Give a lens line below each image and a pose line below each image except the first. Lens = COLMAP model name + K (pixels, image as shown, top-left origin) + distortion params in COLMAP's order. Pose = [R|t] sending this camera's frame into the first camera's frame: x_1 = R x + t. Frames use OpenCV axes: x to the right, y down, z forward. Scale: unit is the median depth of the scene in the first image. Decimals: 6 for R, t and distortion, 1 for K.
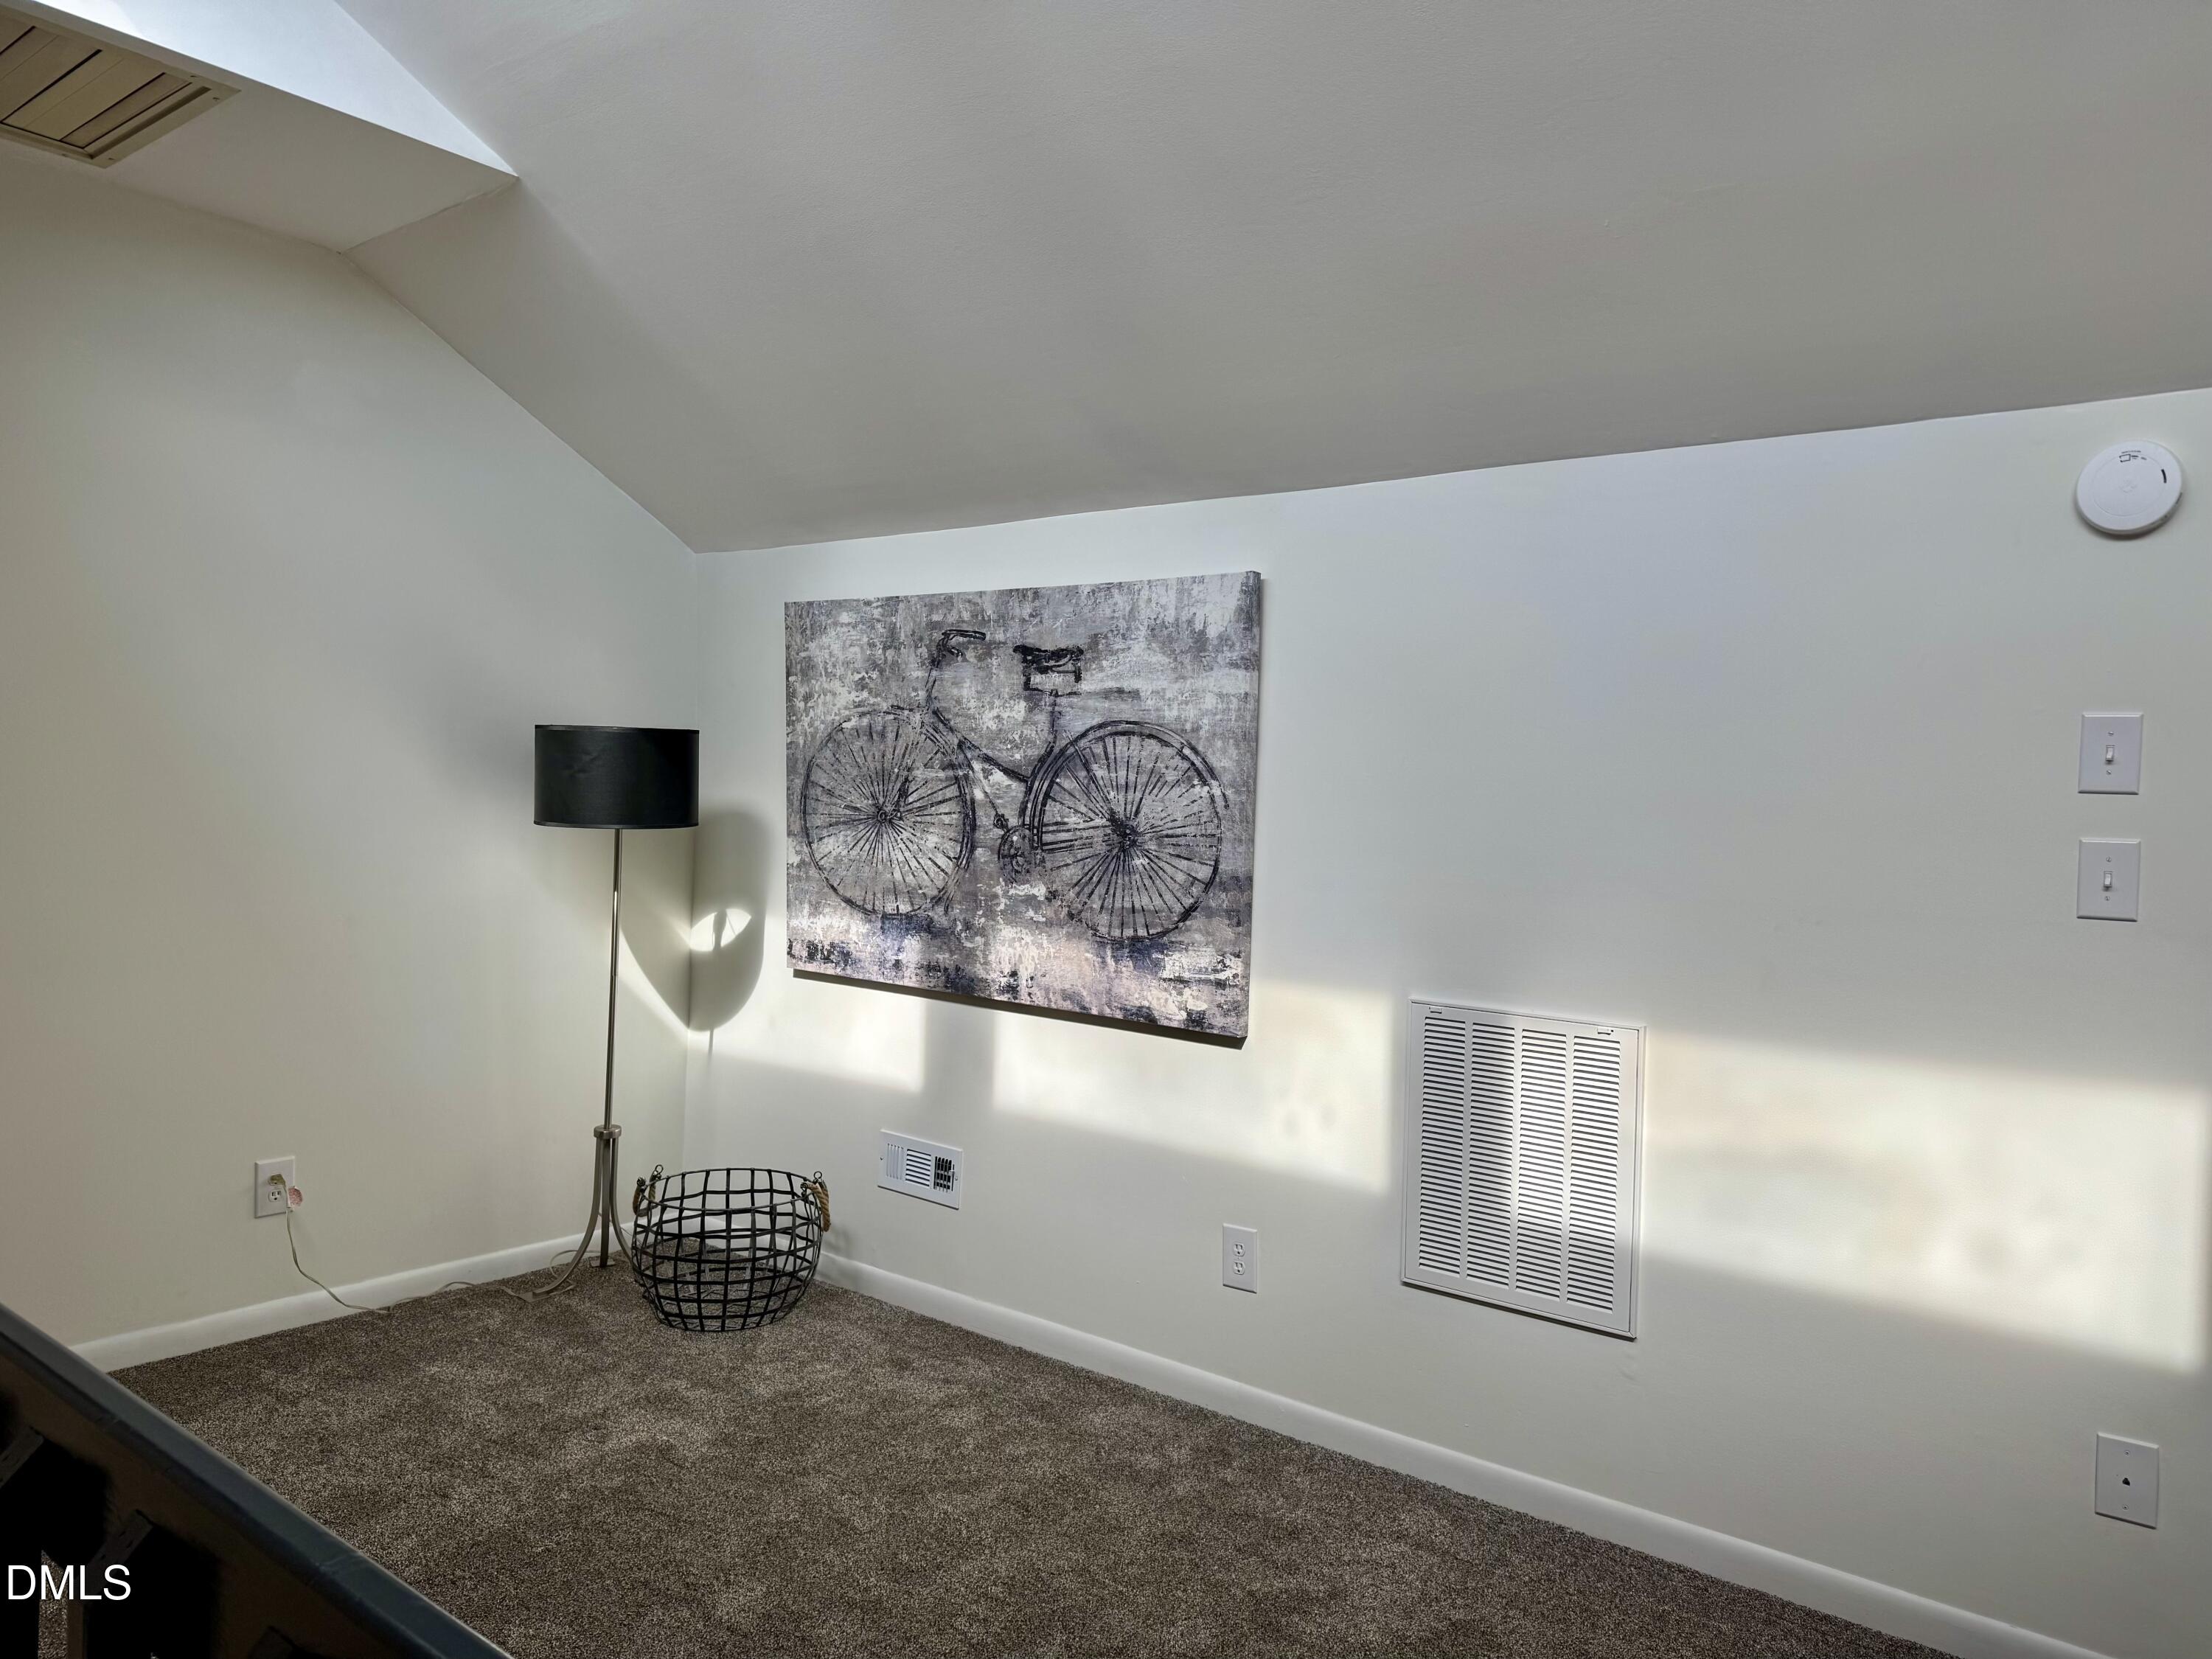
lens RADIAL K [[1573.0, 0, 1117.7], [0, 1573.0, 820.7], [0, 0, 1]] dist [0.089097, -0.016499]
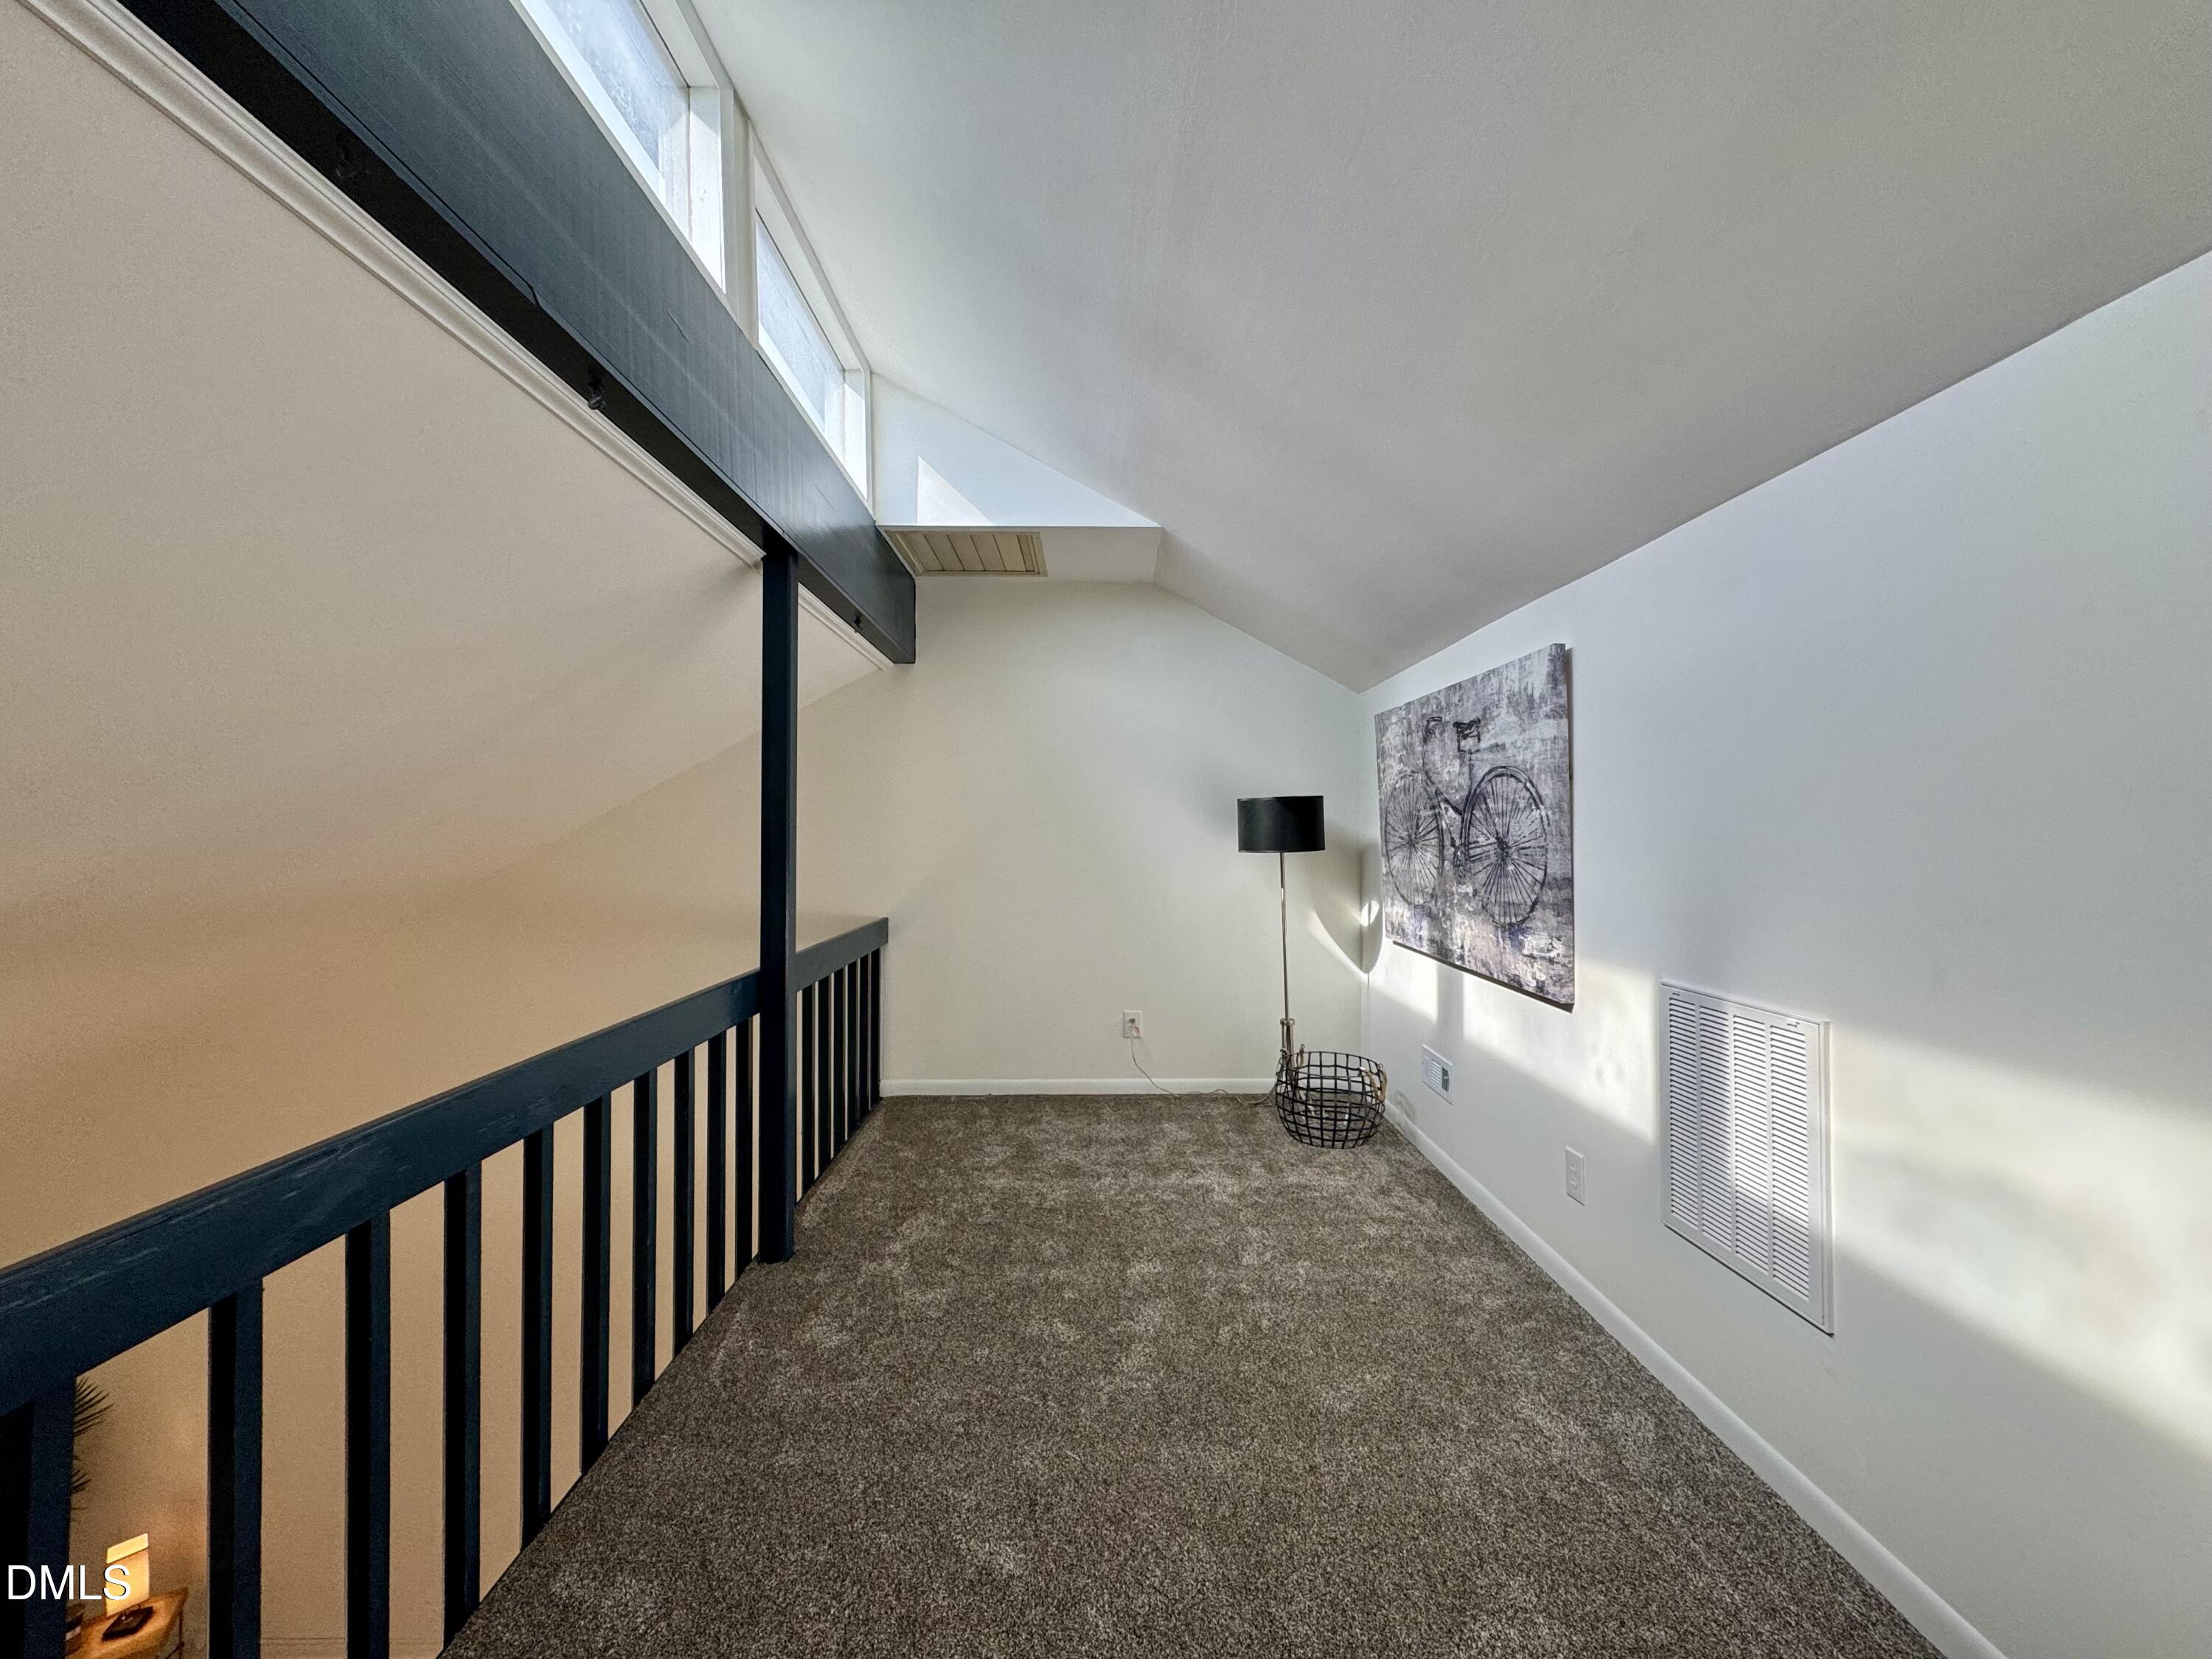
lens RADIAL K [[891.8, 0, 1102.5], [0, 891.8, 832.5], [0, 0, 1]] dist [-0.002113, 0.001120]
pose [[0.635026, -0.038409, -0.771535, 0.393753], [0.013483, 0.999162, -0.038644, 0.020710], [0.772373, 0.014138, 0.635012, 0.235159]]
